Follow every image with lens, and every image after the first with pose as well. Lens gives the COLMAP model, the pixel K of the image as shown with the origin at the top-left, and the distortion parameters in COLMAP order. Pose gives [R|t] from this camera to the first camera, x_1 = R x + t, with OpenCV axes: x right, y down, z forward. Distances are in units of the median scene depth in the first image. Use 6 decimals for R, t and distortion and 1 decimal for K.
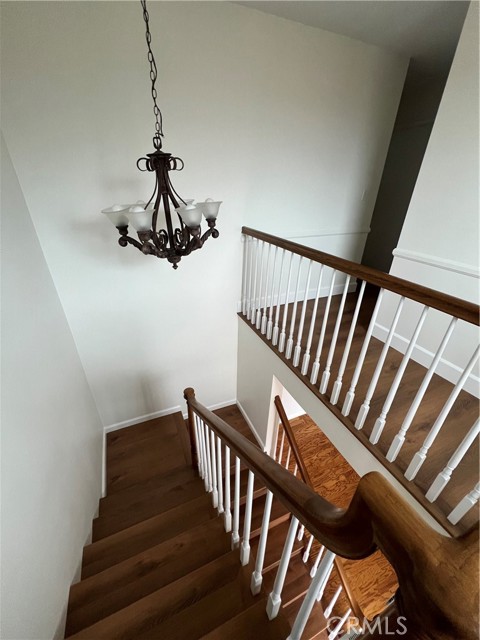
lens RADIAL K [[256.5, 0, 238.3], [0, 256.5, 320.4], [0, 0, 1]] dist [-0.003882, 0.001359]
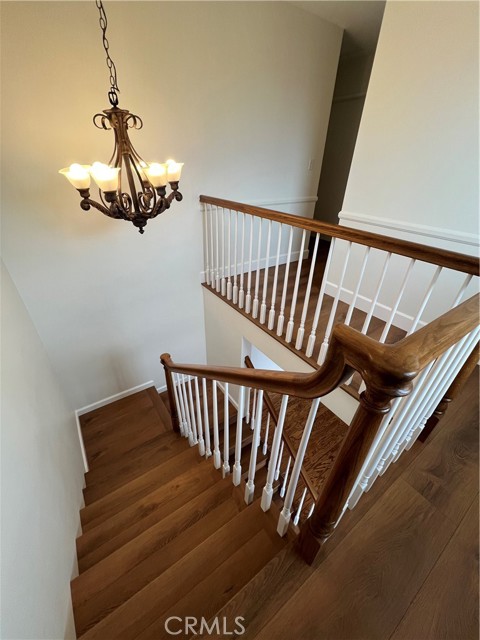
lens RADIAL K [[257.1, 0, 238.5], [0, 257.1, 321.6], [0, 0, 1]] dist [-0.003169, 0.000897]
pose [[0.982209, -0.093700, 0.162743, -0.059263], [0.082723, 0.993897, 0.072981, 0.087673], [-0.168588, -0.058220, 0.983966, -0.069682]]
